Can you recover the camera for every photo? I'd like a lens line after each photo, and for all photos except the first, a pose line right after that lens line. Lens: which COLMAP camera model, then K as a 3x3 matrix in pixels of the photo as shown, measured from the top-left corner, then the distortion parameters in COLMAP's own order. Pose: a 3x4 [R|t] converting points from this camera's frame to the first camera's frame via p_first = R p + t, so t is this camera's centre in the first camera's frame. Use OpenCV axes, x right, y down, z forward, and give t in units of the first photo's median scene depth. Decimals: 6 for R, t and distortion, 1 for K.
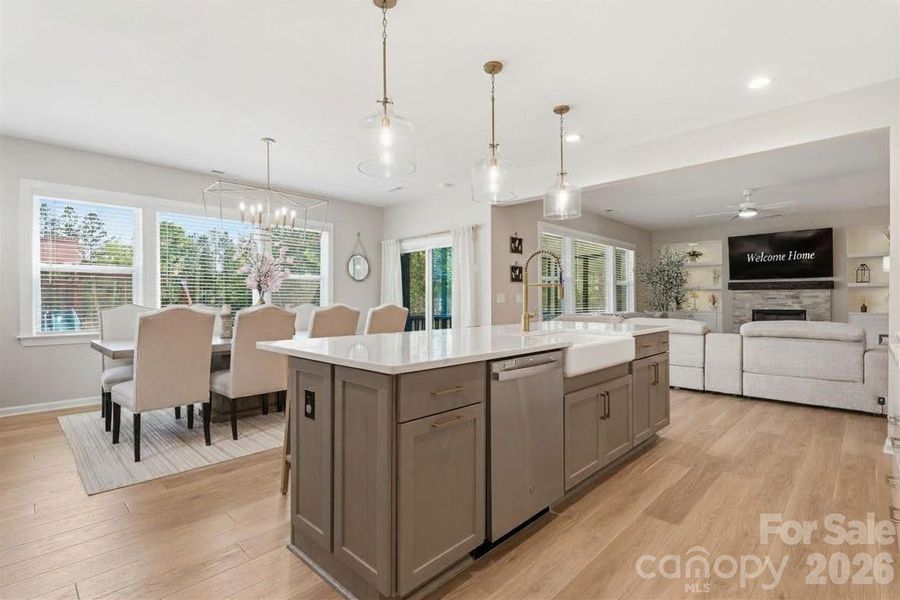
lens RADIAL K [[428.2, 0, 452.8], [0, 428.2, 302.6], [0, 0, 1]] dist [0.007022, 0.001147]
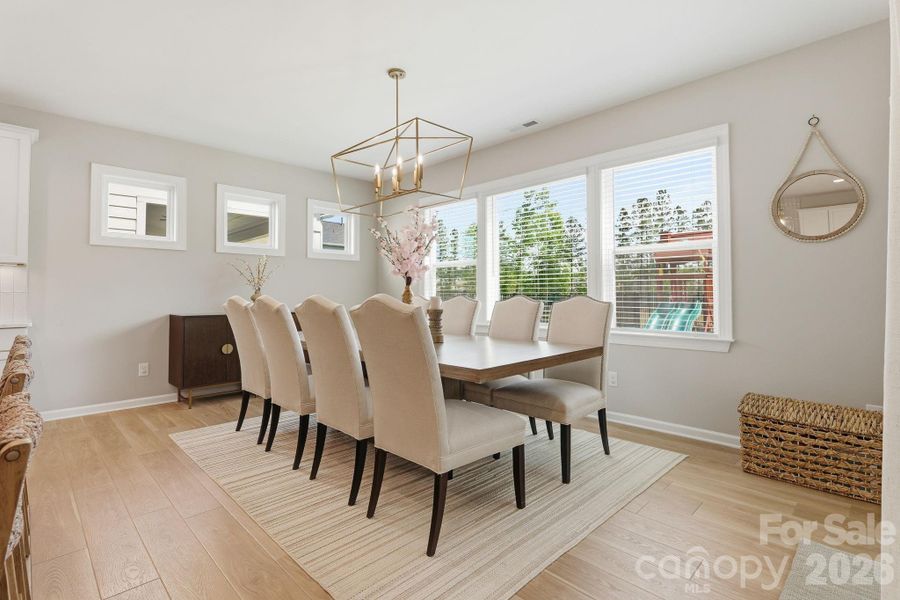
lens RADIAL K [[428.2, 0, 456.4], [0, 428.2, 280.6], [0, 0, 1]] dist [0.007022, 0.001147]
pose [[-0.028502, -0.032129, -0.999077, 0.212154], [-0.001647, 0.999483, -0.032095, 0.000177], [0.999592, 0.000731, -0.028540, 0.817770]]
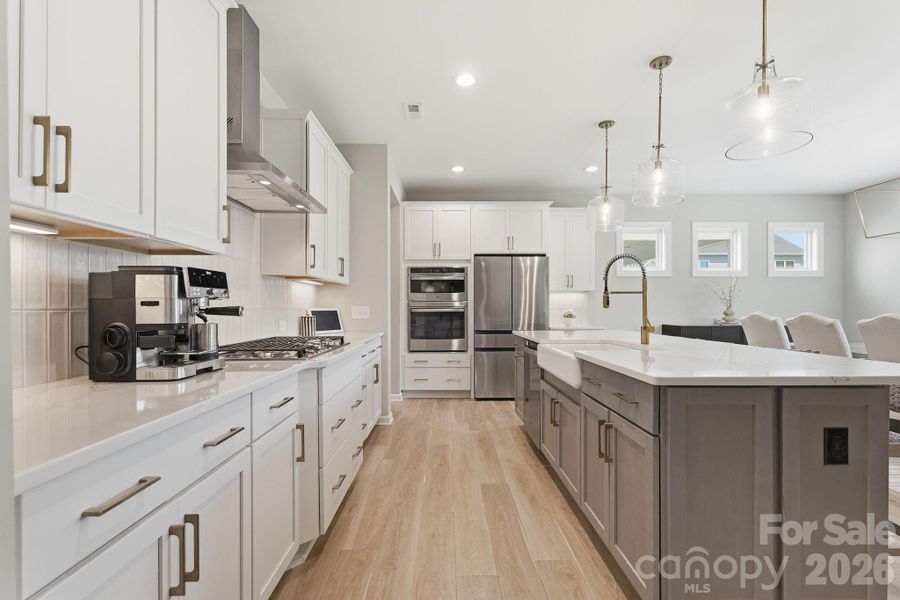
lens RADIAL K [[428.2, 0, 451.6], [0, 428.2, 306.8], [0, 0, 1]] dist [0.007022, 0.001147]
pose [[-0.714579, -0.000781, -0.699555, 0.543434], [-0.003713, 0.999990, 0.002676, -0.005701], [0.699545, 0.004510, -0.714574, 0.678655]]
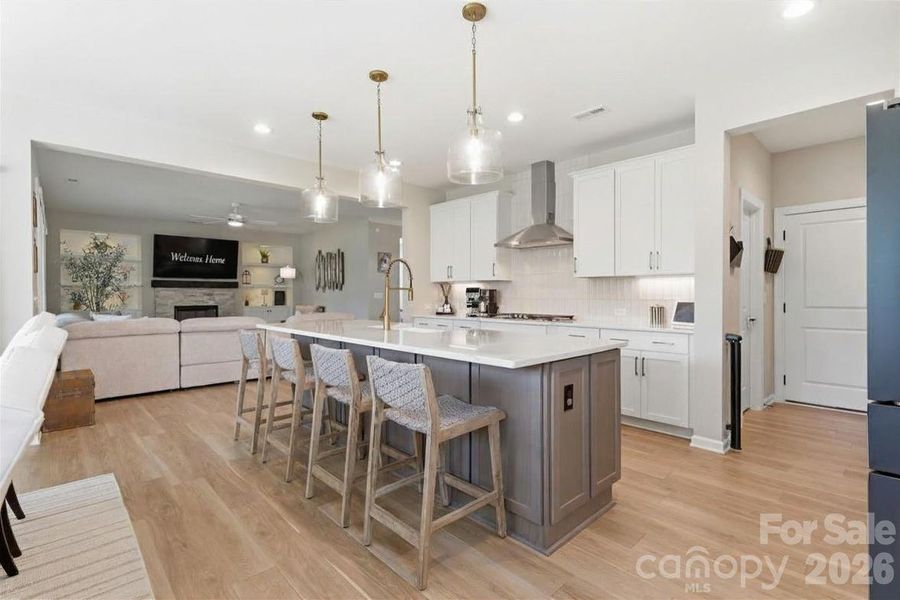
lens RADIAL K [[428.2, 0, 446.9], [0, 428.2, 295.7], [0, 0, 1]] dist [0.007022, 0.001147]
pose [[0.059943, -0.004165, 0.998193, -0.471696], [0.007692, 0.999964, 0.003711, -0.013525], [-0.998172, 0.007456, 0.059973, 0.395373]]
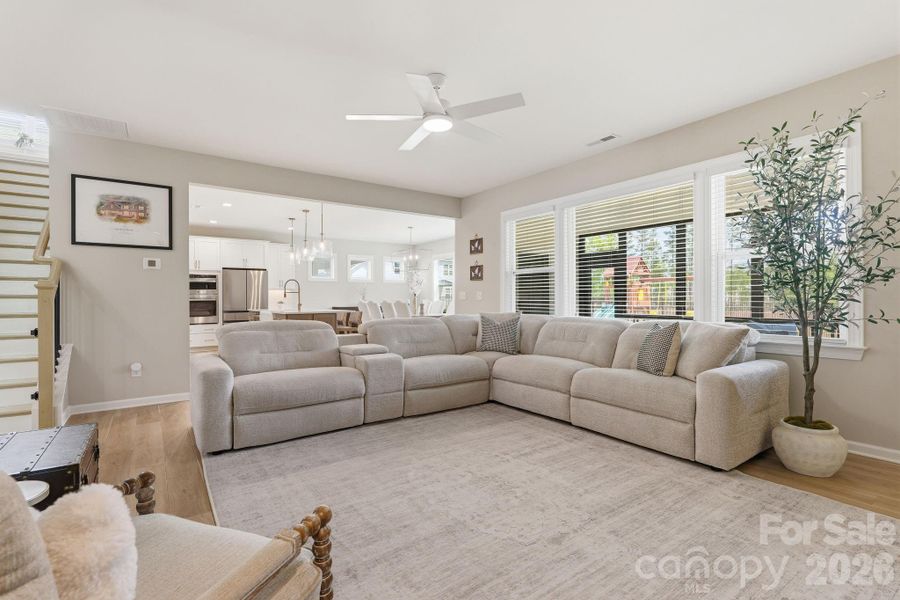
lens RADIAL K [[428.2, 0, 462.9], [0, 428.2, 296.1], [0, 0, 1]] dist [0.007022, 0.001147]
pose [[-0.176604, -0.003266, -0.984276, 1.274272], [-0.000971, 0.999995, -0.003144, -0.005308], [0.984281, 0.000401, -0.176607, 1.216481]]
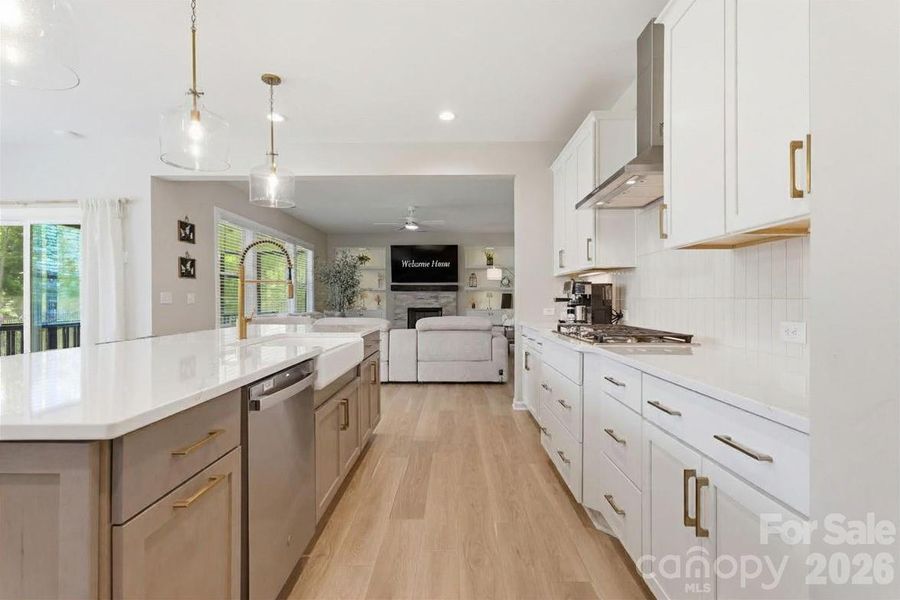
lens RADIAL K [[428.2, 0, 452.1], [0, 428.2, 300.6], [0, 0, 1]] dist [0.007022, 0.001147]
pose [[0.726370, -0.003042, 0.687297, -0.047216], [0.006429, 0.999977, -0.002368, -0.000251], [-0.687273, 0.006139, 0.726373, 0.074873]]
